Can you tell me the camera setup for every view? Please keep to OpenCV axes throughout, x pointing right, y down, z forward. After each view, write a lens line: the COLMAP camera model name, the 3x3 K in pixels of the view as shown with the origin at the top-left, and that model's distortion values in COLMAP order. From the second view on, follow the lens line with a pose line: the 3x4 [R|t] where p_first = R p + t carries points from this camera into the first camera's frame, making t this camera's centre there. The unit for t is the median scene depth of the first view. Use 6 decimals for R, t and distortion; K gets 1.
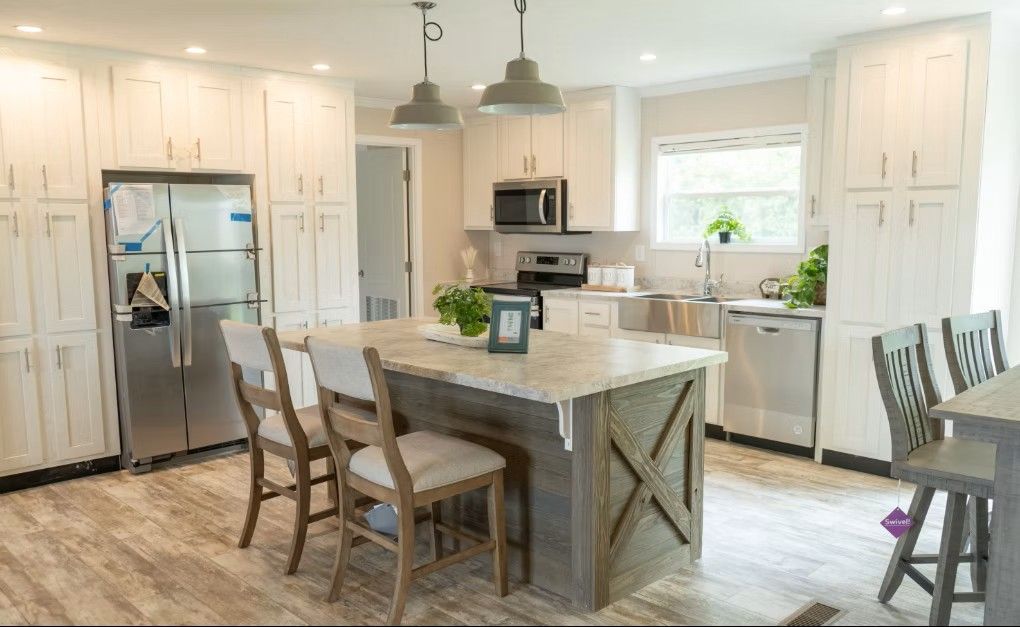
lens RADIAL K [[835.3, 0, 507.2], [0, 835.3, 317.4], [0, 0, 1]] dist [-0.014213, 0.013681]
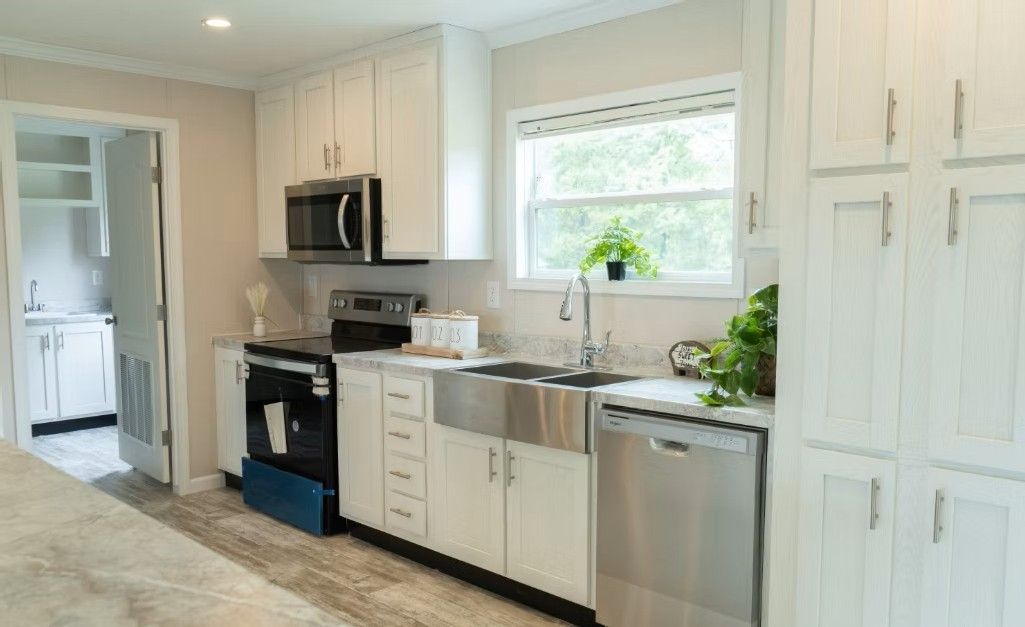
lens RADIAL K [[838.8, 0, 508.5], [0, 838.8, 319.4], [0, 0, 1]] dist [-0.017805, 0.008788]
pose [[0.999548, 0.004347, 0.029735, 0.193011], [-0.003192, 0.999244, -0.038752, -0.043076], [-0.029881, 0.038639, 0.998806, 0.466590]]
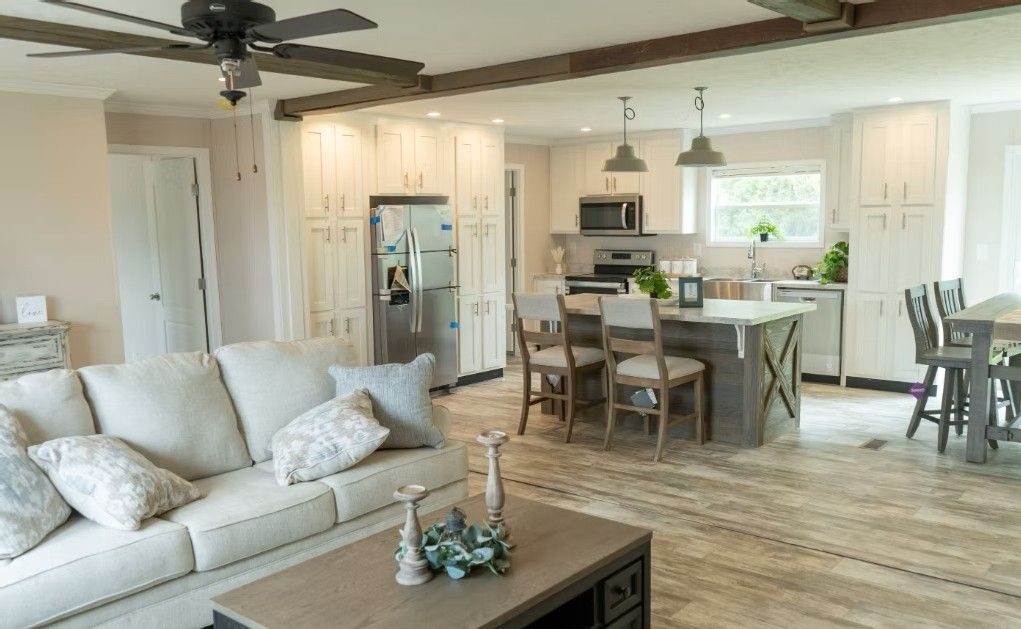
lens RADIAL K [[884.1, 0, 516.8], [0, 884.1, 314.0], [0, 0, 1]] dist [0.000912, 0.000796]
pose [[0.994176, -0.021034, 0.105698, -0.366033], [0.021961, 0.999730, -0.007613, 0.041504], [-0.105509, 0.009890, 0.994369, -0.508804]]
